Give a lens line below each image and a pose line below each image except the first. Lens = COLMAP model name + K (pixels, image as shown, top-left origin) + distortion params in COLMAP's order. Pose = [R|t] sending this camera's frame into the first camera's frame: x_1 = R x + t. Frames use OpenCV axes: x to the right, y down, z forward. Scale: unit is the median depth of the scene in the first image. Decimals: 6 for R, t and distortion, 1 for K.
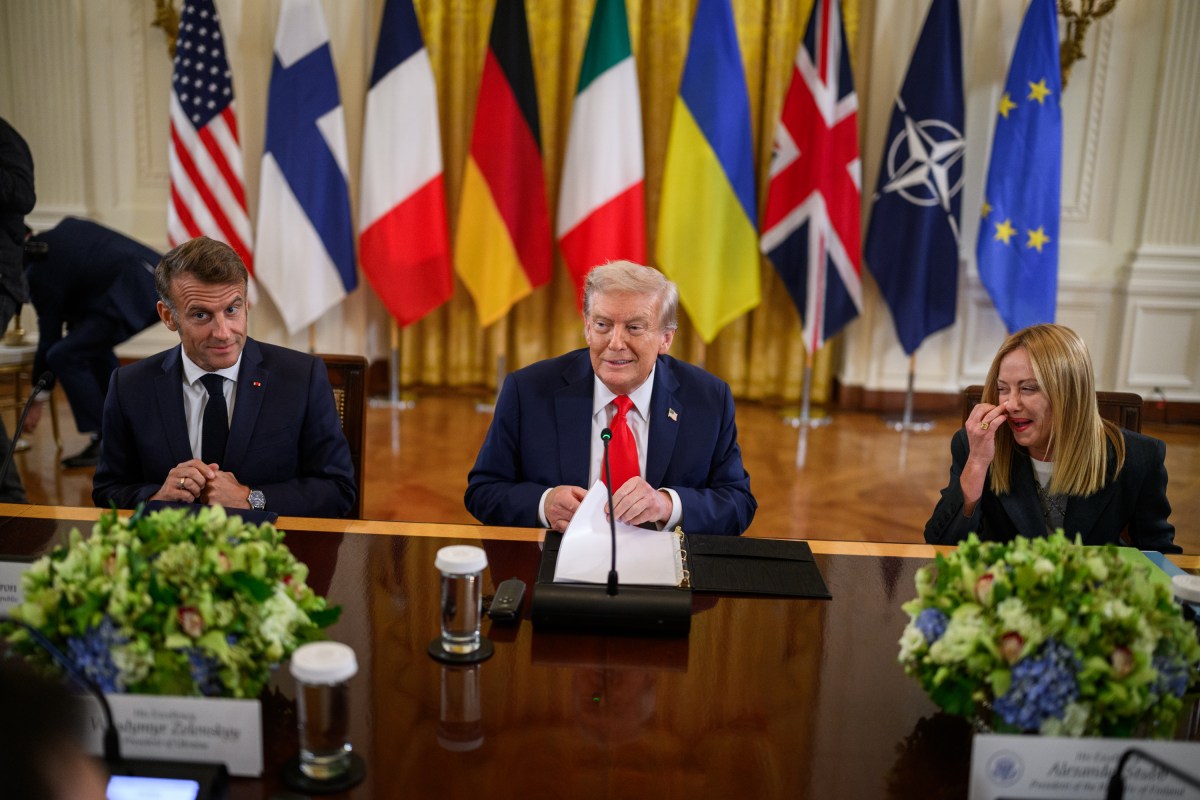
lens RADIAL K [[1119.3, 0, 600.0], [0, 1119.3, 400.0], [0, 0, 1]] dist [-0.028396, 0.002596]
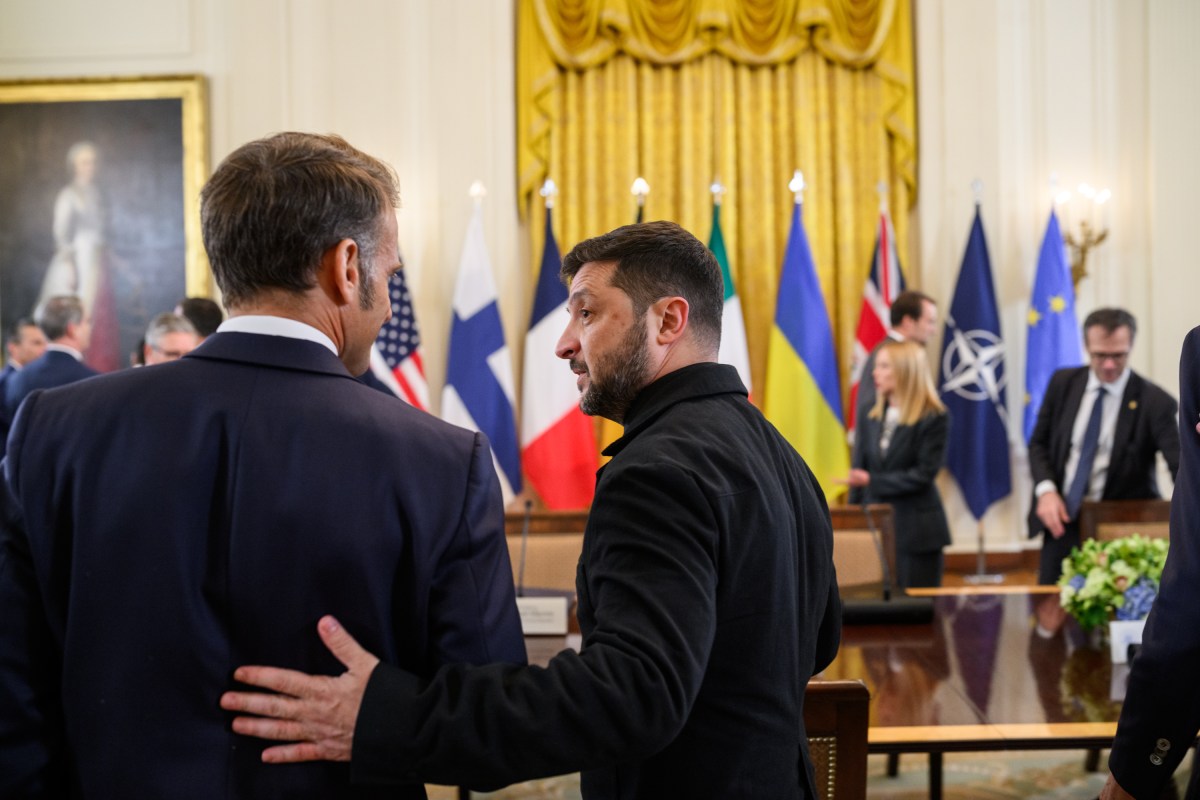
lens RADIAL K [[1117.6, 0, 639.2], [0, 1117.6, 413.2], [0, 0, 1]] dist [-0.008290, -0.001705]
pose [[0.998288, -0.055440, 0.018649, -0.110130], [0.057970, 0.980258, -0.189032, 0.055038], [-0.007801, 0.189790, 0.981794, -0.216073]]
